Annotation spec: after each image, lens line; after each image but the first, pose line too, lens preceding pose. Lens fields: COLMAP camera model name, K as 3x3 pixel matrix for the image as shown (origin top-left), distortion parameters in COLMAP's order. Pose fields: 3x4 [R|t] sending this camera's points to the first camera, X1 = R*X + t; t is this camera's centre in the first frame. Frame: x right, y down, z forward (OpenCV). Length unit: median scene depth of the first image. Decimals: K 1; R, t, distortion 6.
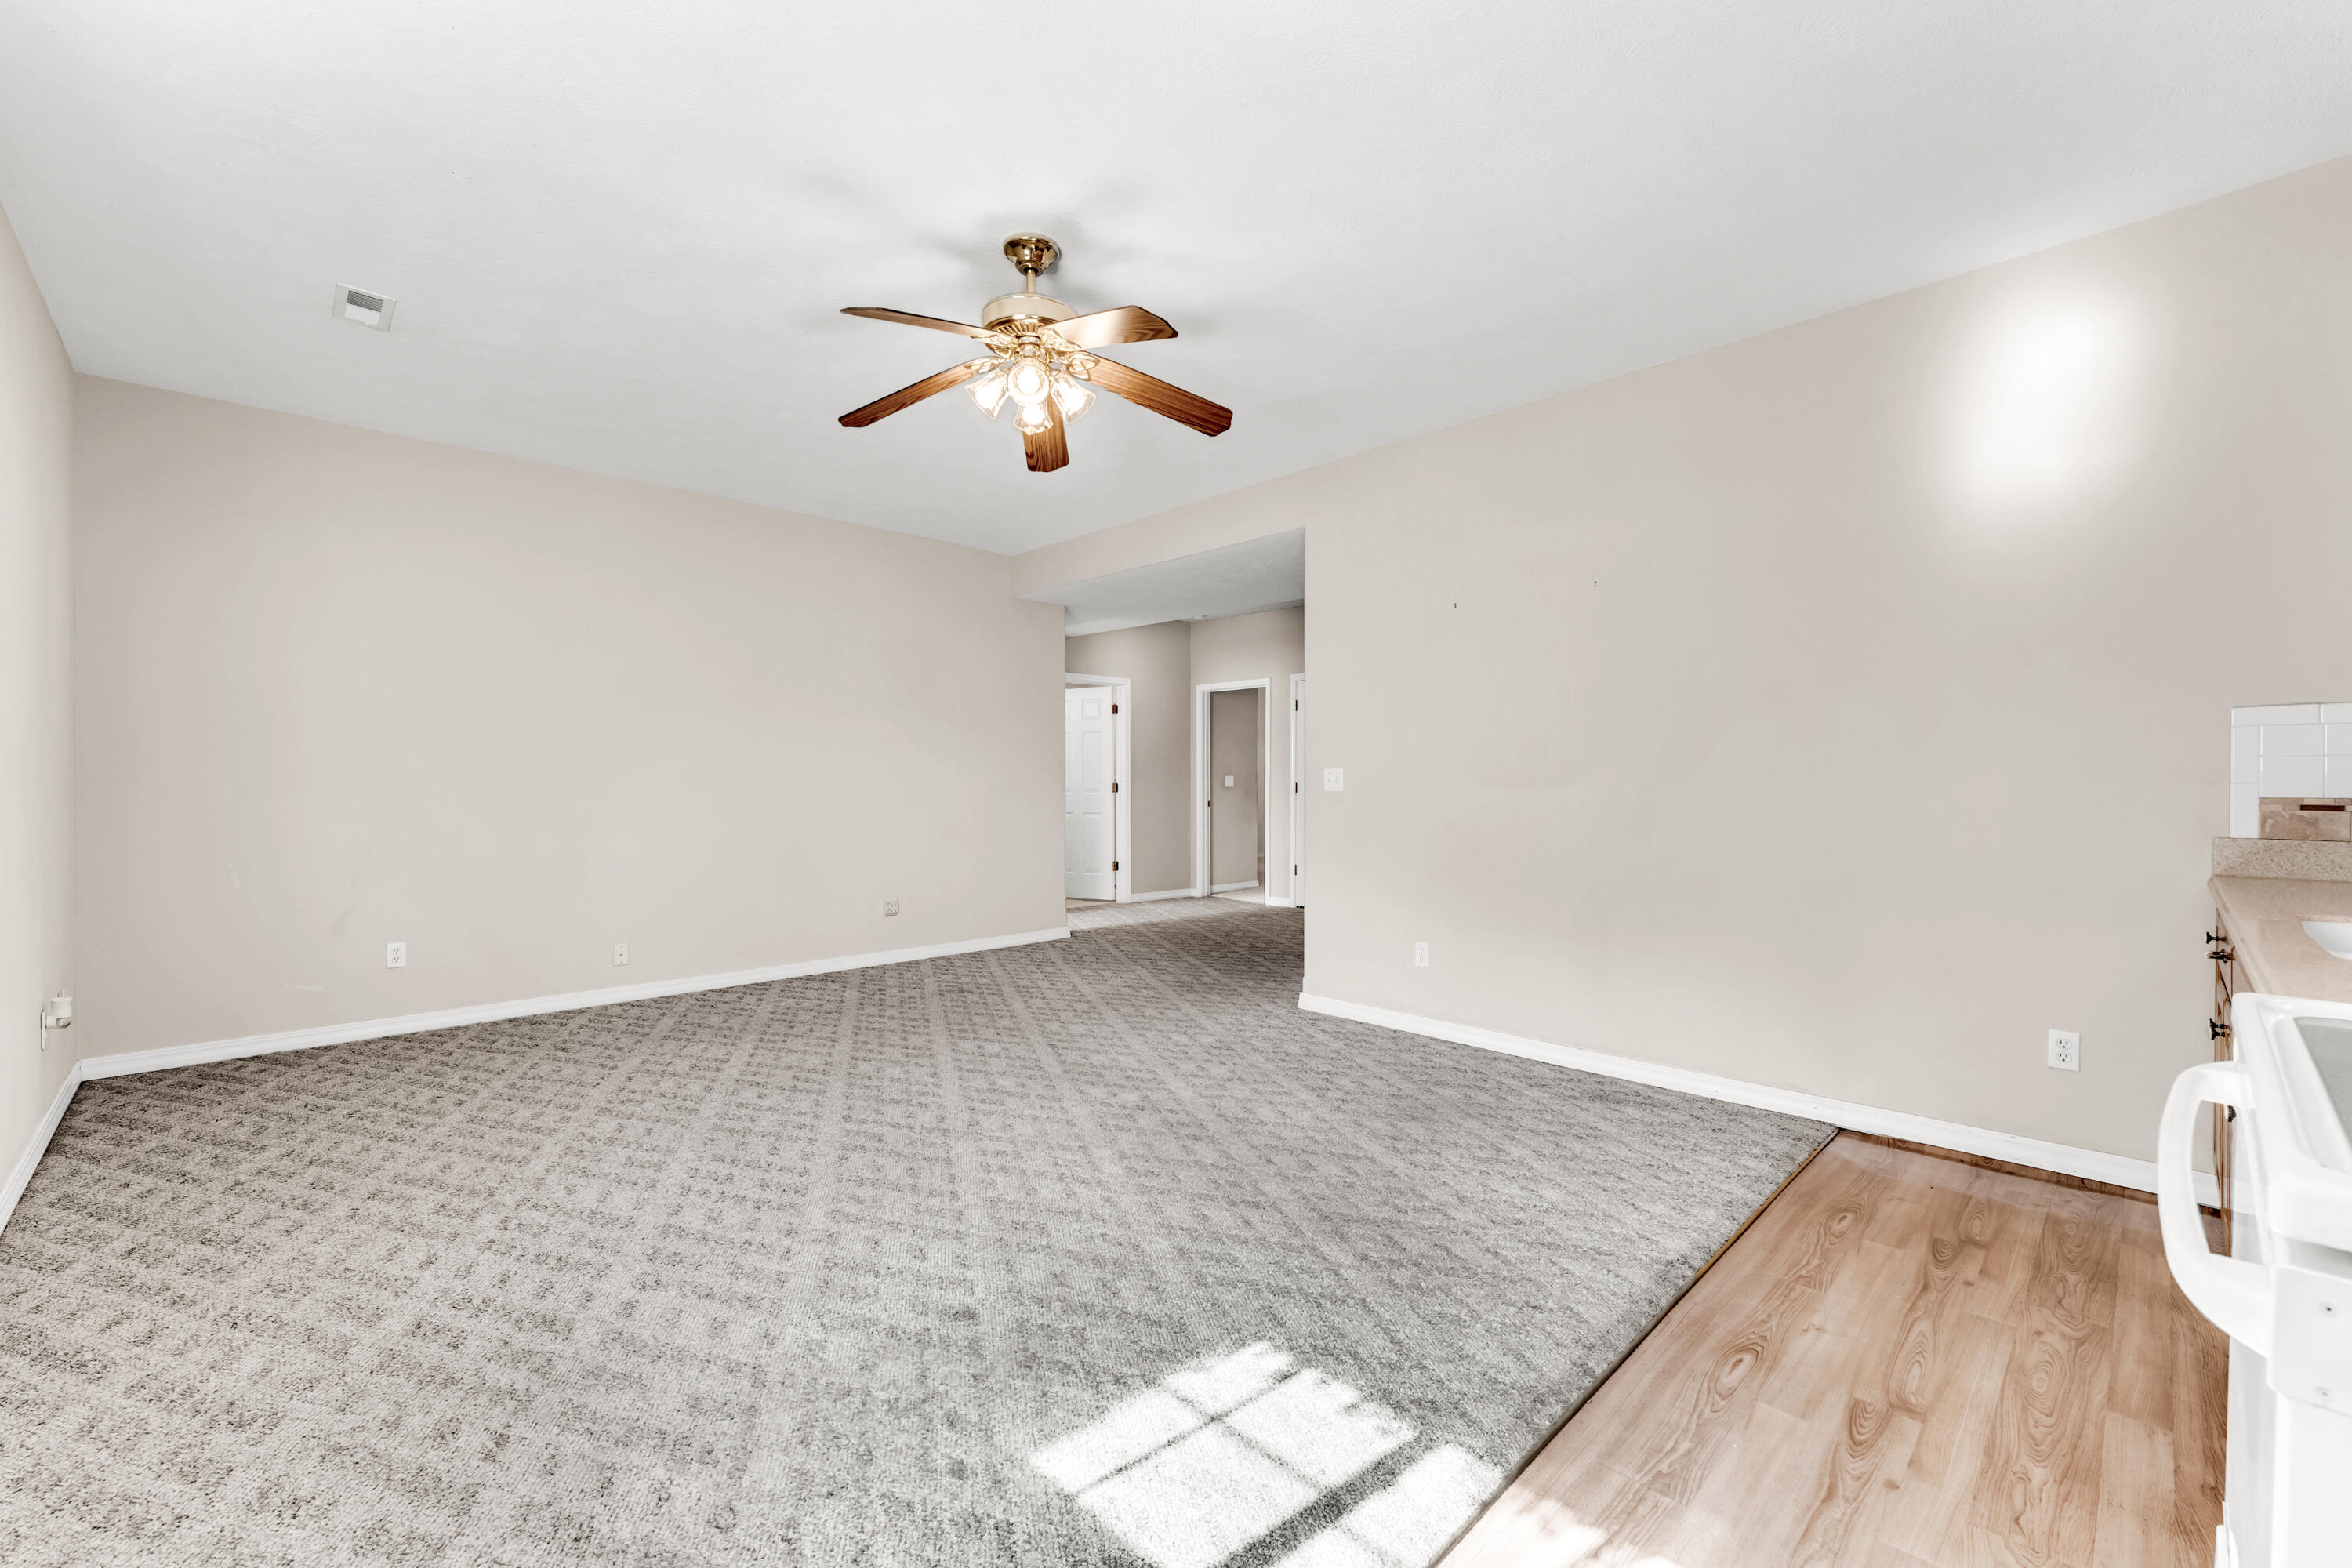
lens RADIAL K [[965.8, 0, 1170.7], [0, 965.8, 783.2], [0, 0, 1]] dist [-0.000734, 0.000004]
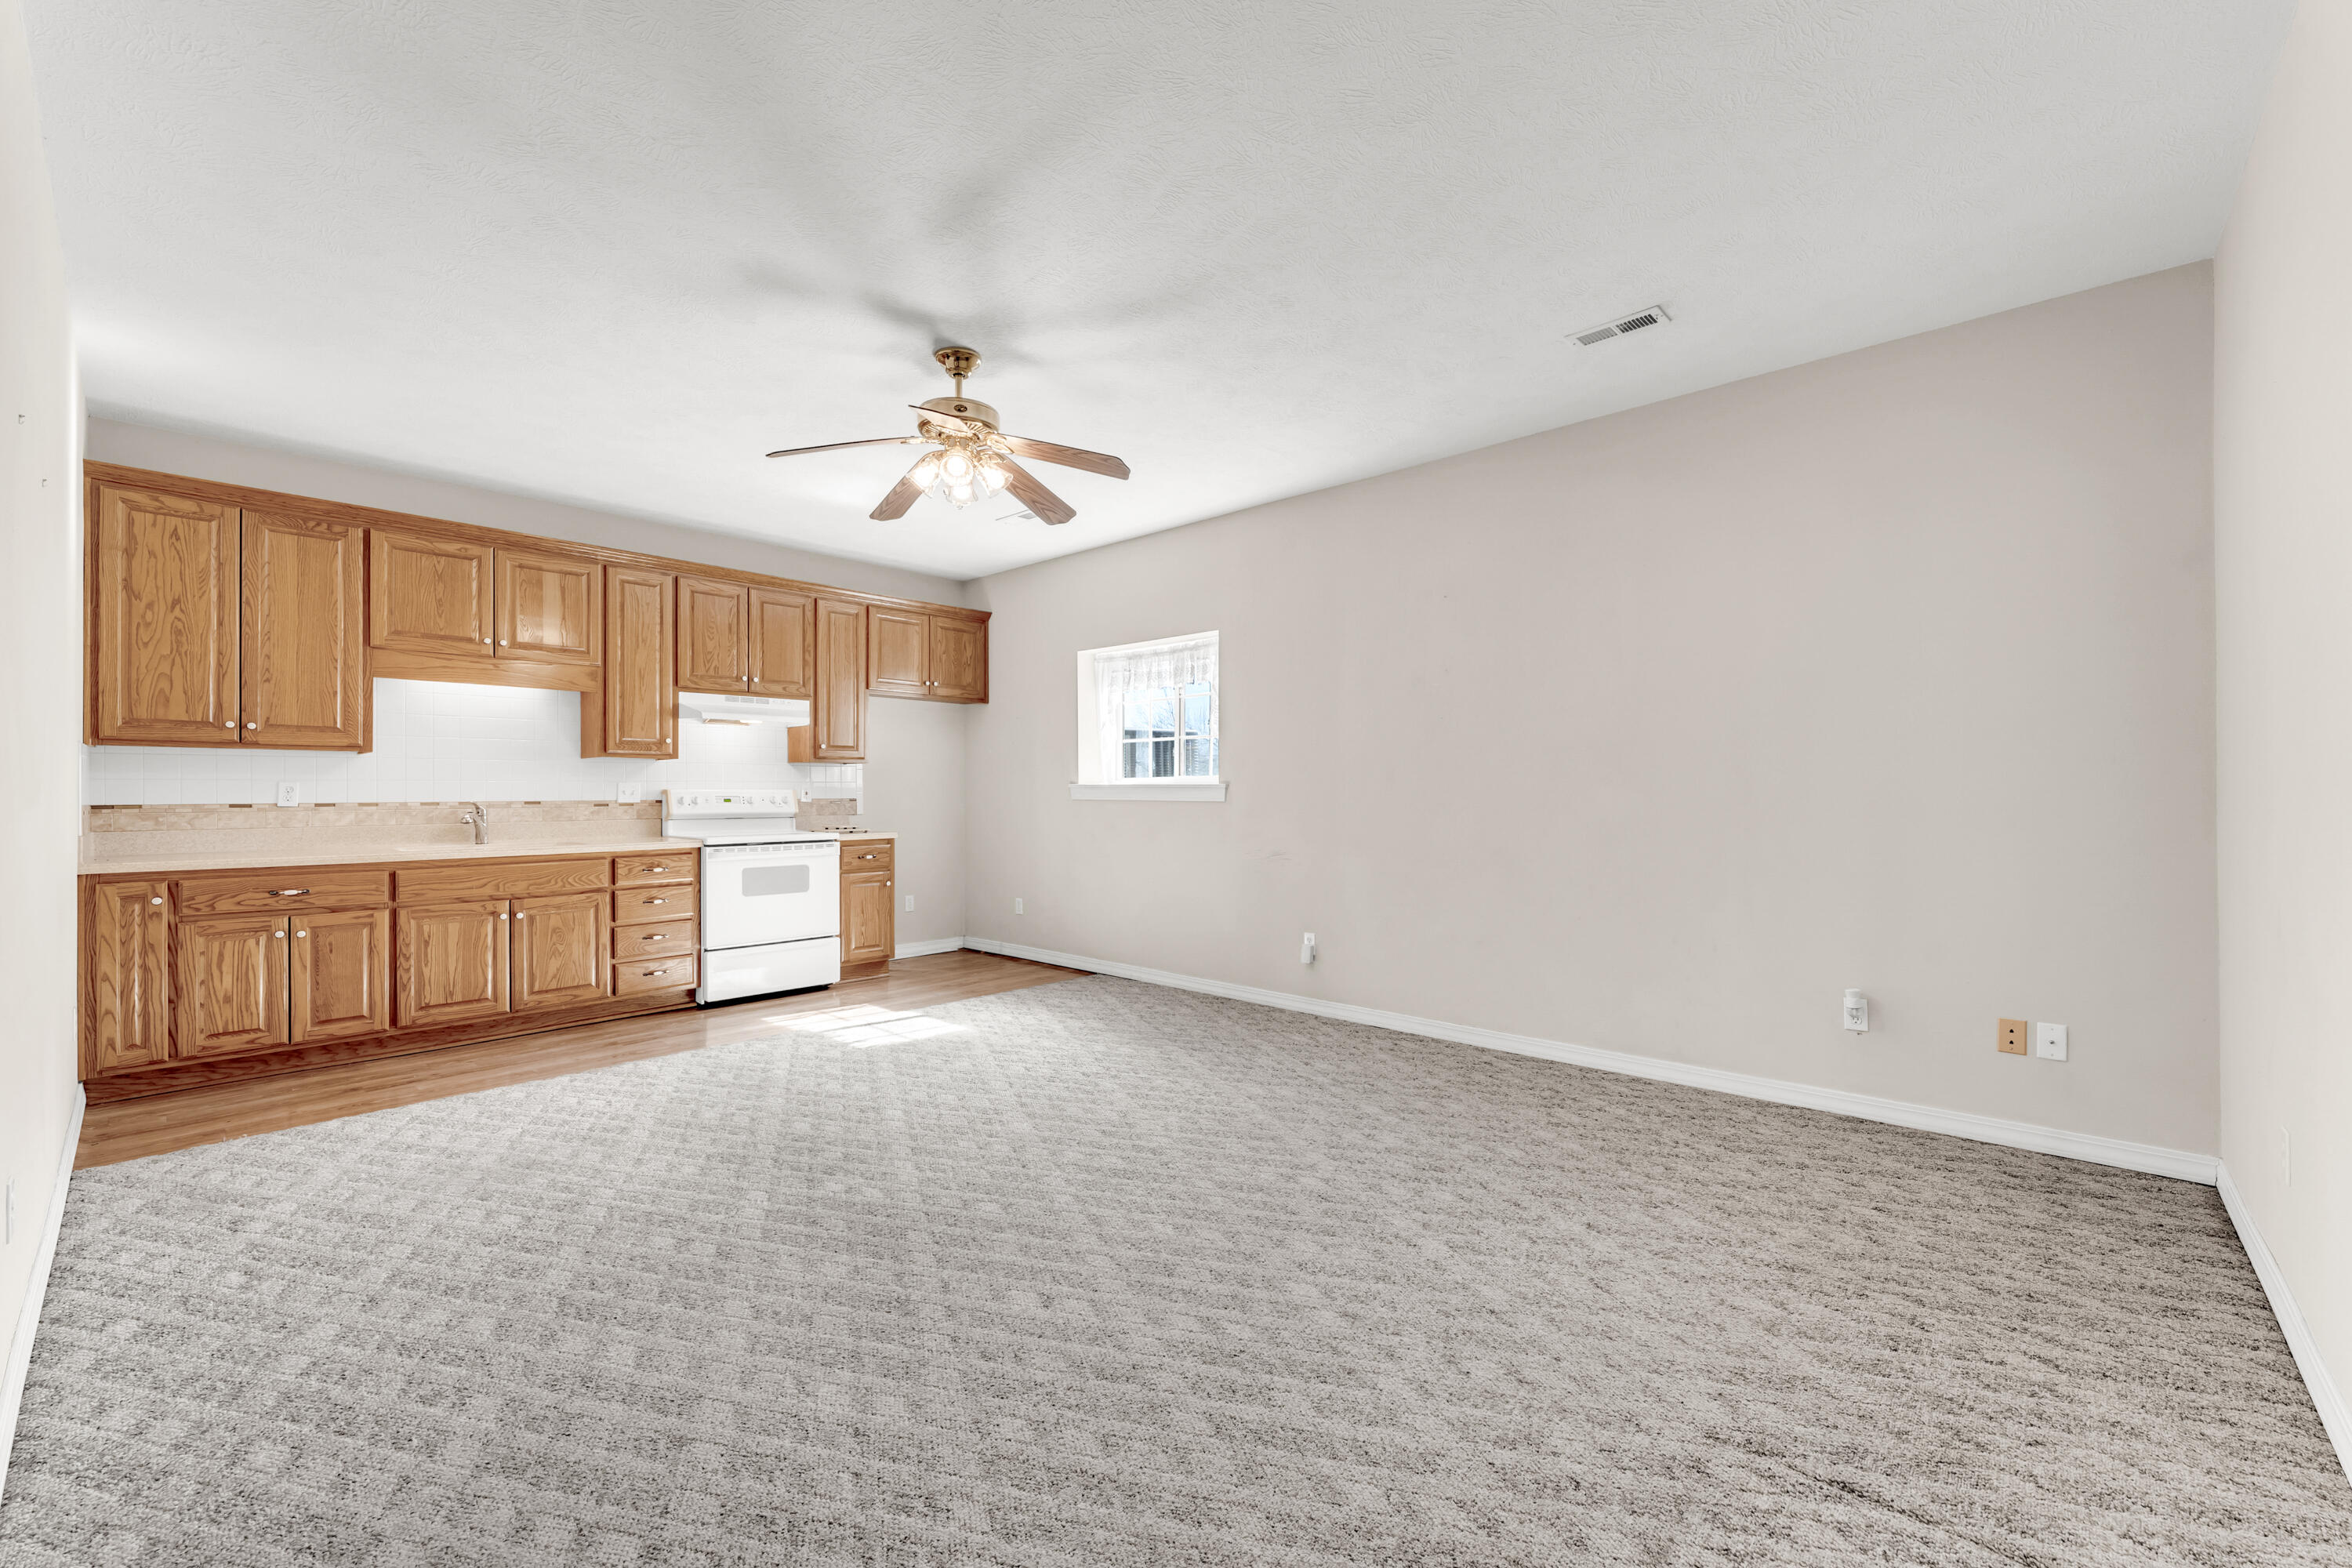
lens RADIAL K [[965.8, 0, 1182.5], [0, 965.8, 784.7], [0, 0, 1]] dist [-0.000734, 0.000004]
pose [[-0.997960, 0.001199, -0.063829, -0.308681], [0.001364, 0.999996, -0.002541, -0.009203], [0.063826, -0.002623, -0.997958, 1.990140]]
